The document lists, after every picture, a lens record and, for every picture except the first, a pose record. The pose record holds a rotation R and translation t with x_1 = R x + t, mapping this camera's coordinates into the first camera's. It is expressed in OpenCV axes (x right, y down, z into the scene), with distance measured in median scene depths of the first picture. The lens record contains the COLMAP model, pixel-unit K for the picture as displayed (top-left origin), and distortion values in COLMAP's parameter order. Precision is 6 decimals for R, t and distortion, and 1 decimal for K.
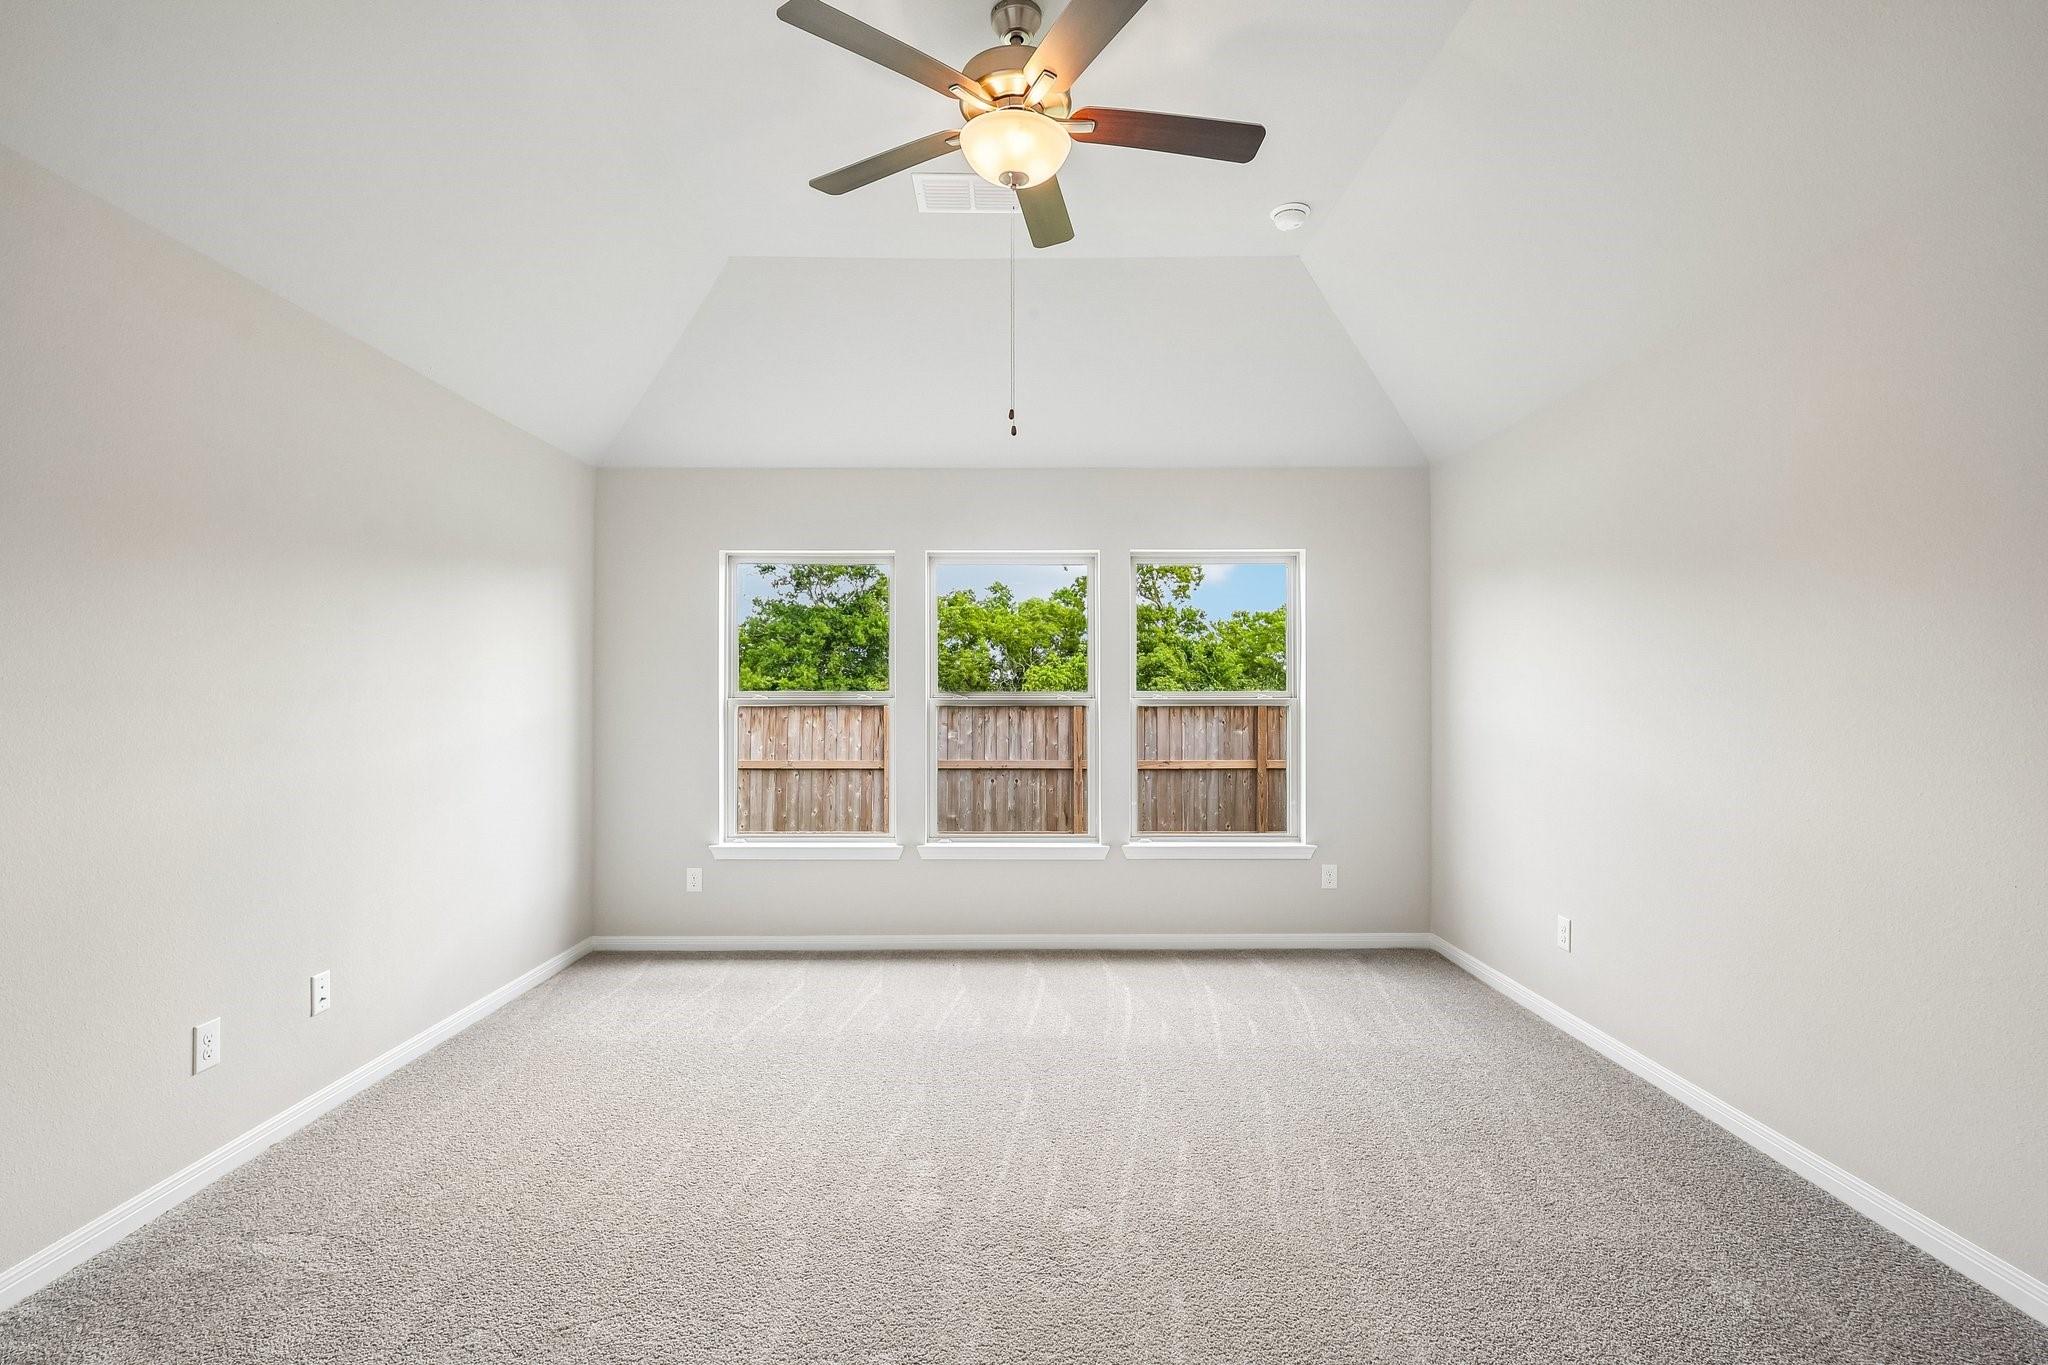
lens RADIAL K [[949.3, 0, 1018.8], [0, 949.3, 685.1], [0, 0, 1]] dist [0.001261, 0.000033]
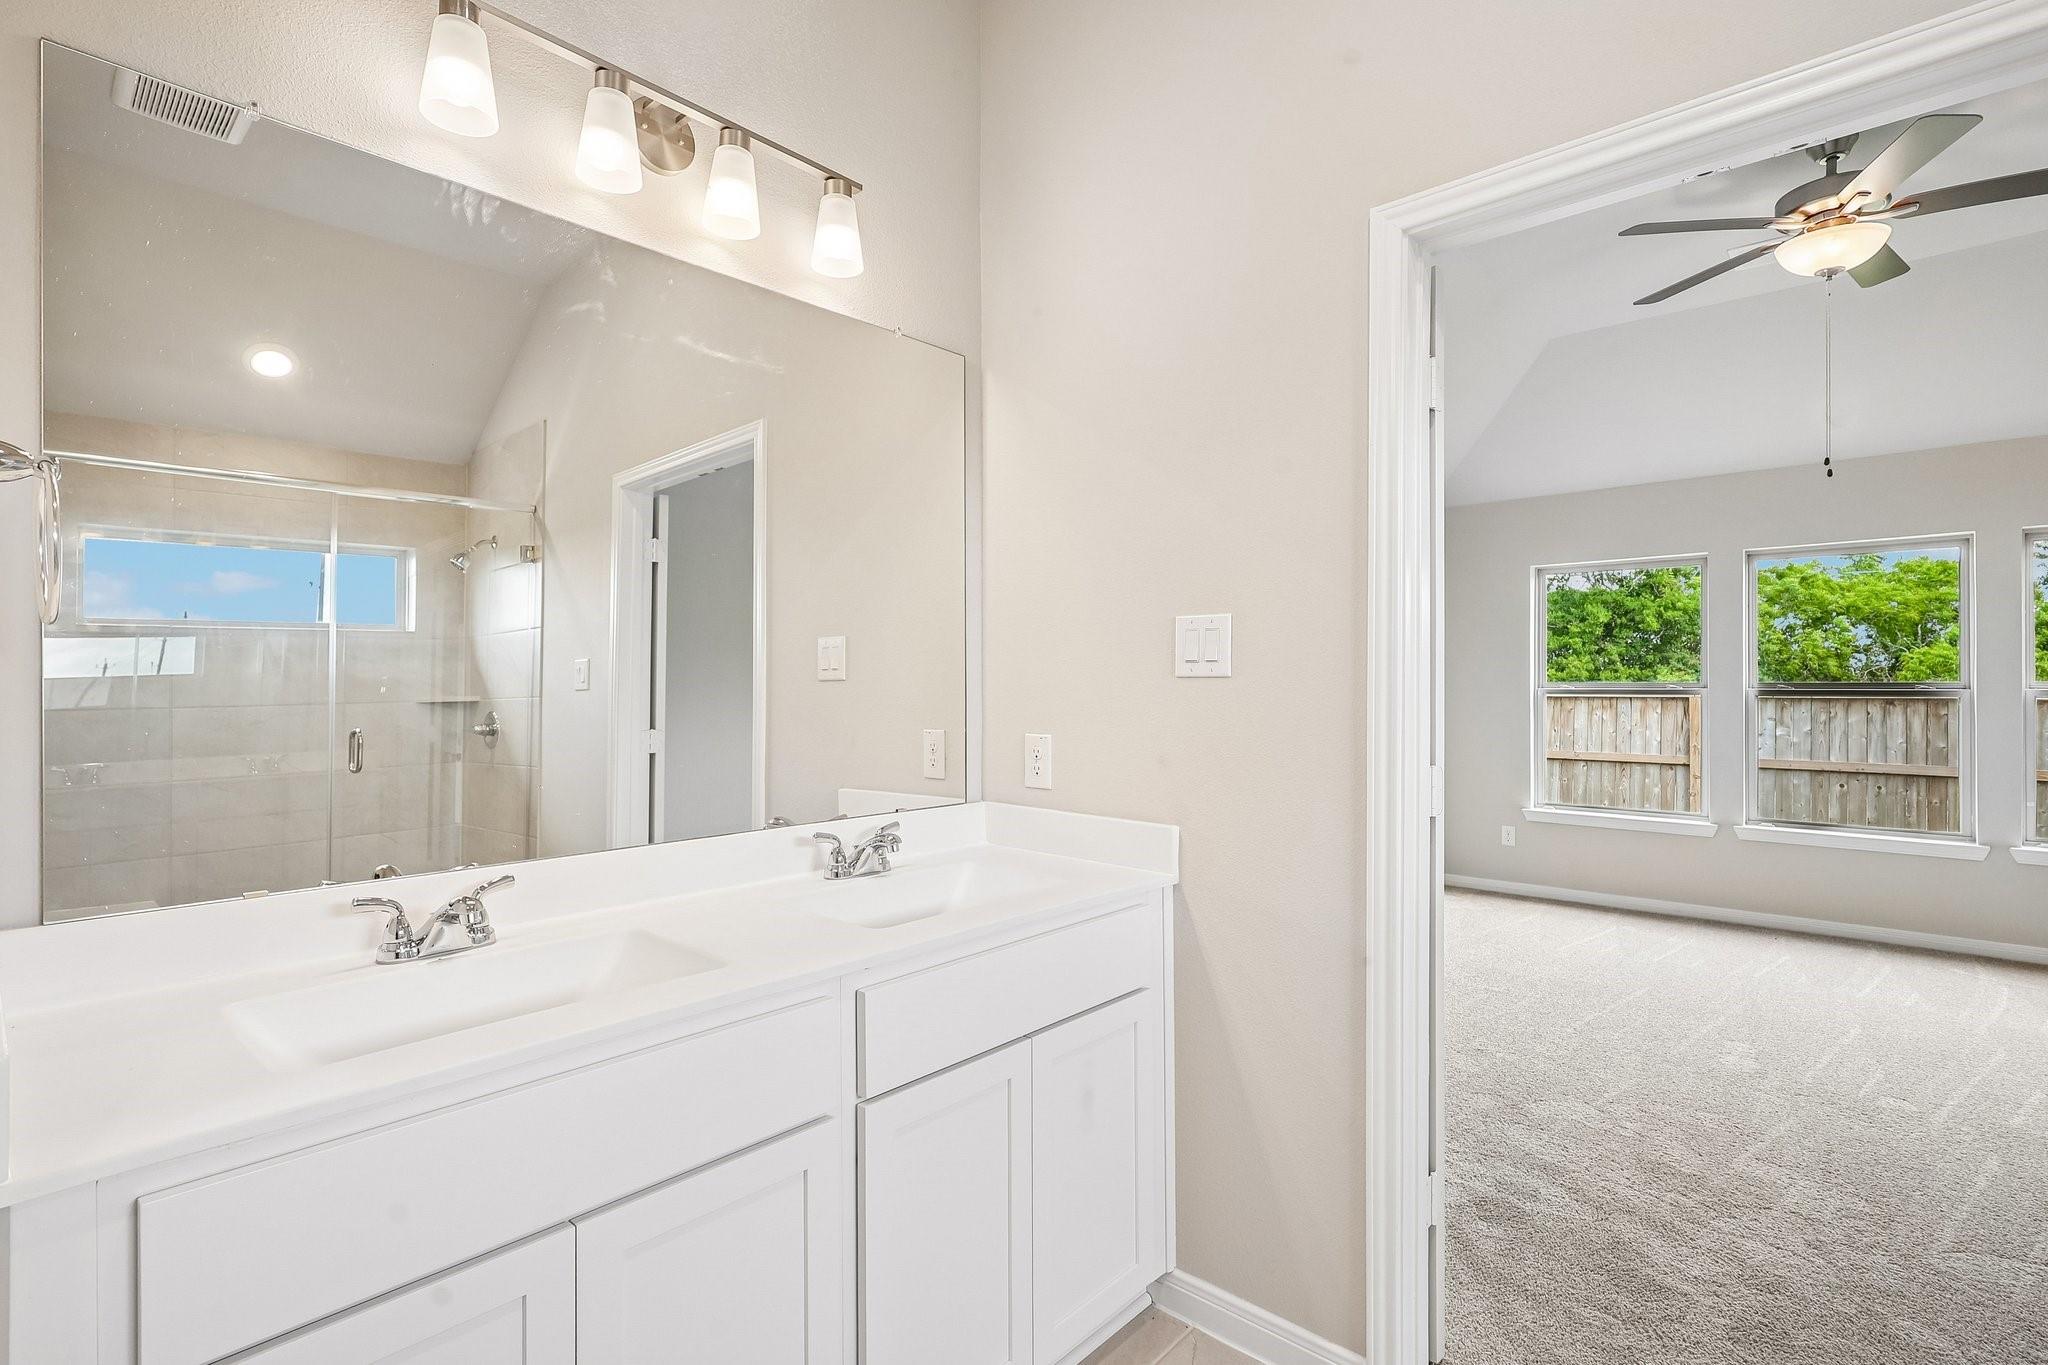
lens RADIAL K [[949.3, 0, 1018.8], [0, 949.3, 685.1], [0, 0, 1]] dist [0.001261, 0.000033]
pose [[0.731127, -0.000070, -0.682241, 0.014989], [0.005314, 0.999970, 0.005591, 0.000138], [0.682220, -0.007713, 0.731106, -0.144781]]
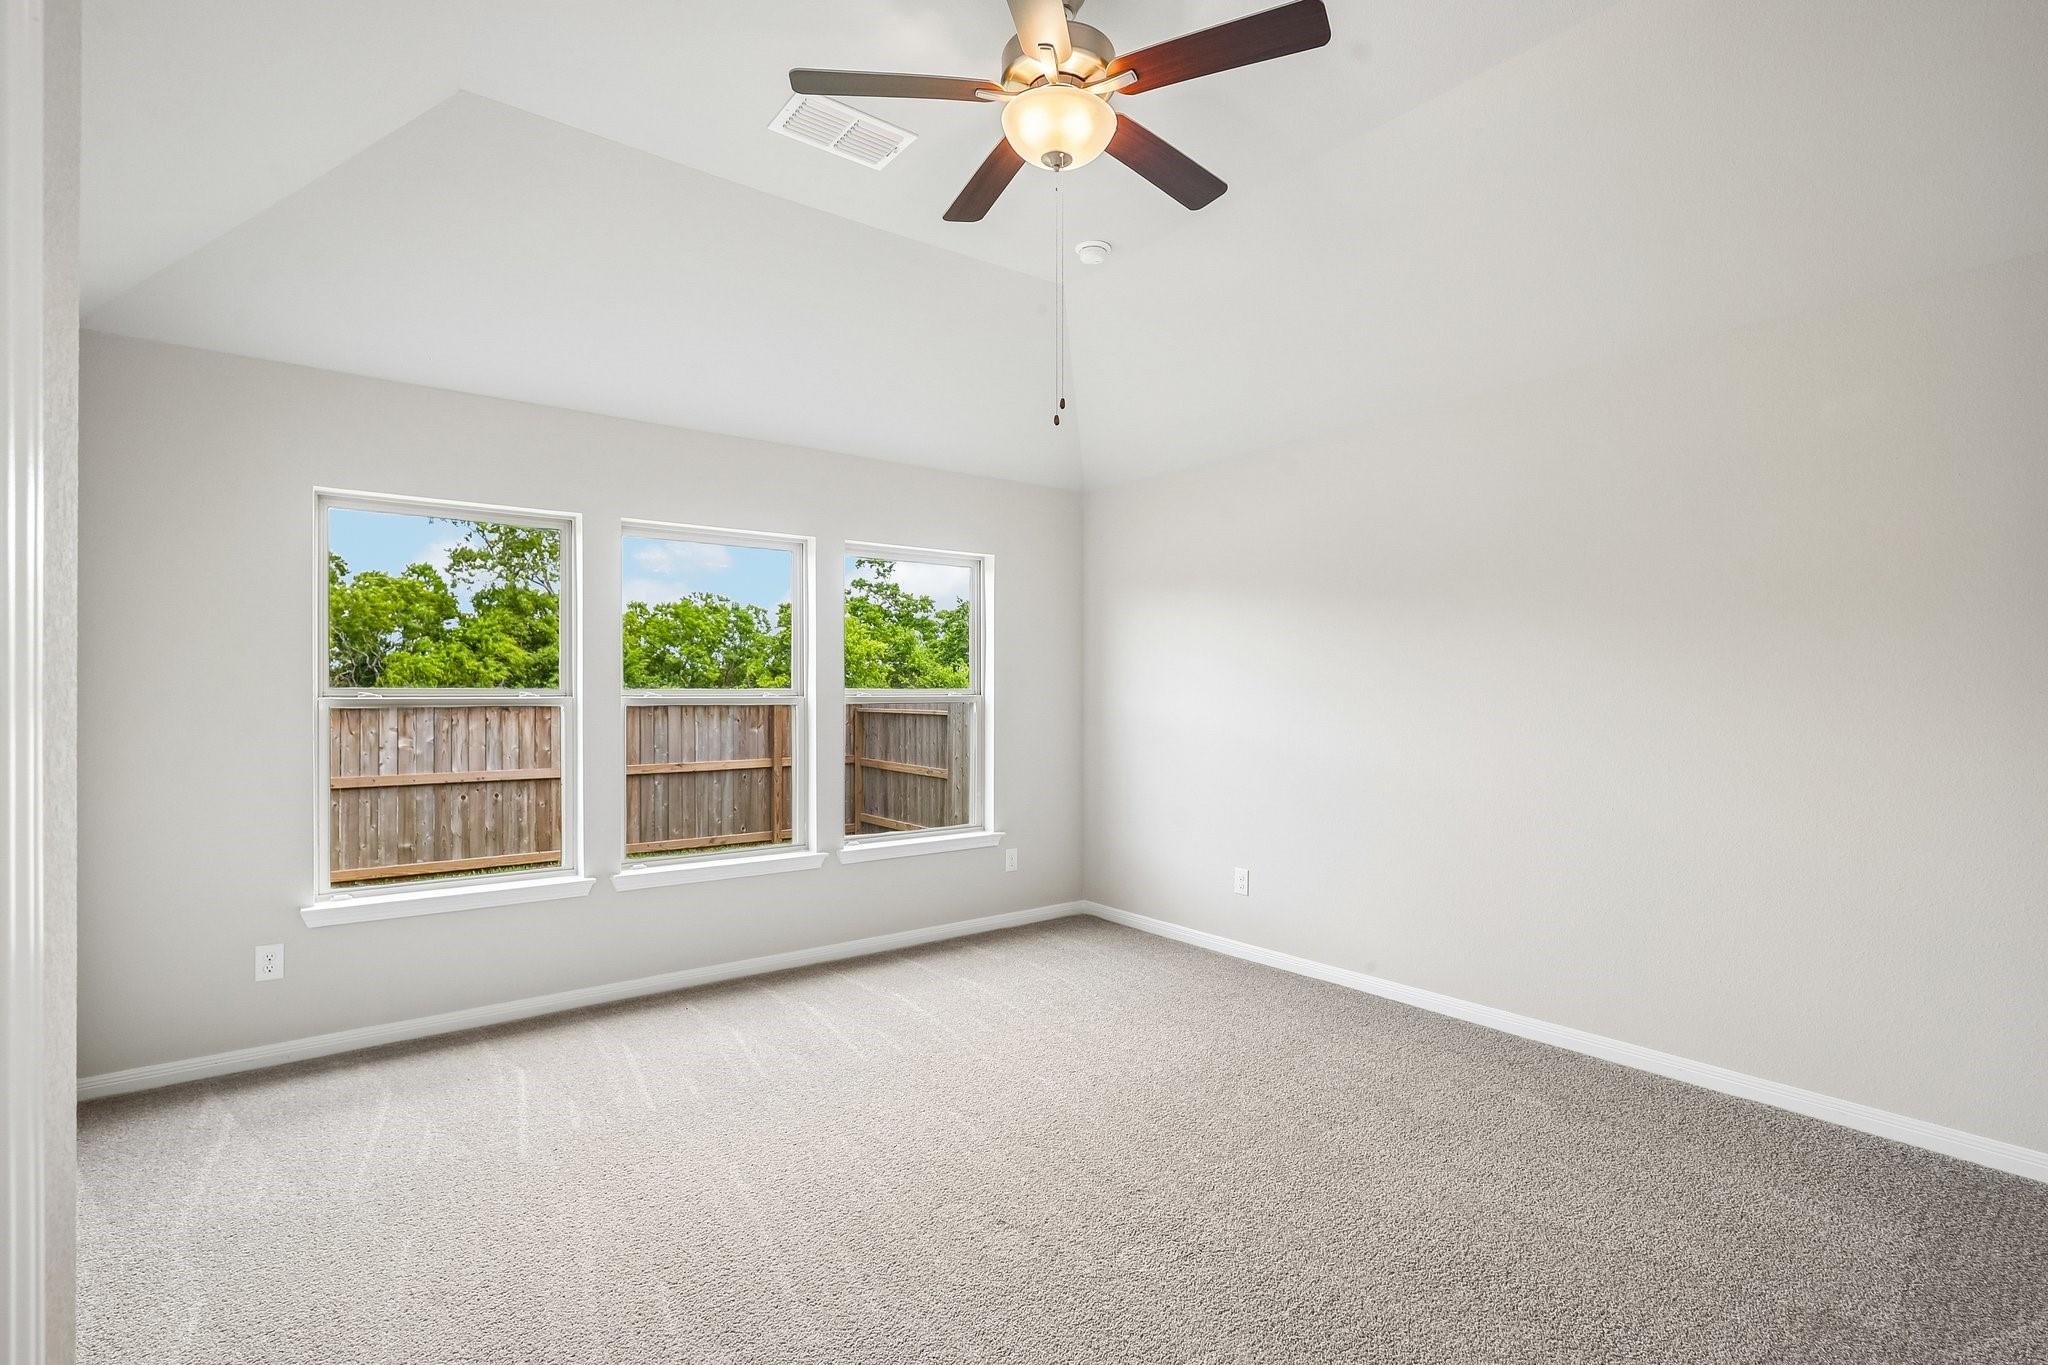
lens RADIAL K [[959.4, 0, 1019.2], [0, 959.4, 692.3], [0, 0, 1]] dist [0.000148, 0.000105]
pose [[0.801967, -0.000634, 0.597368, -0.137790], [-0.005635, 0.999947, 0.008627, 0.000365], [-0.597342, -0.010285, 0.801921, 0.052218]]
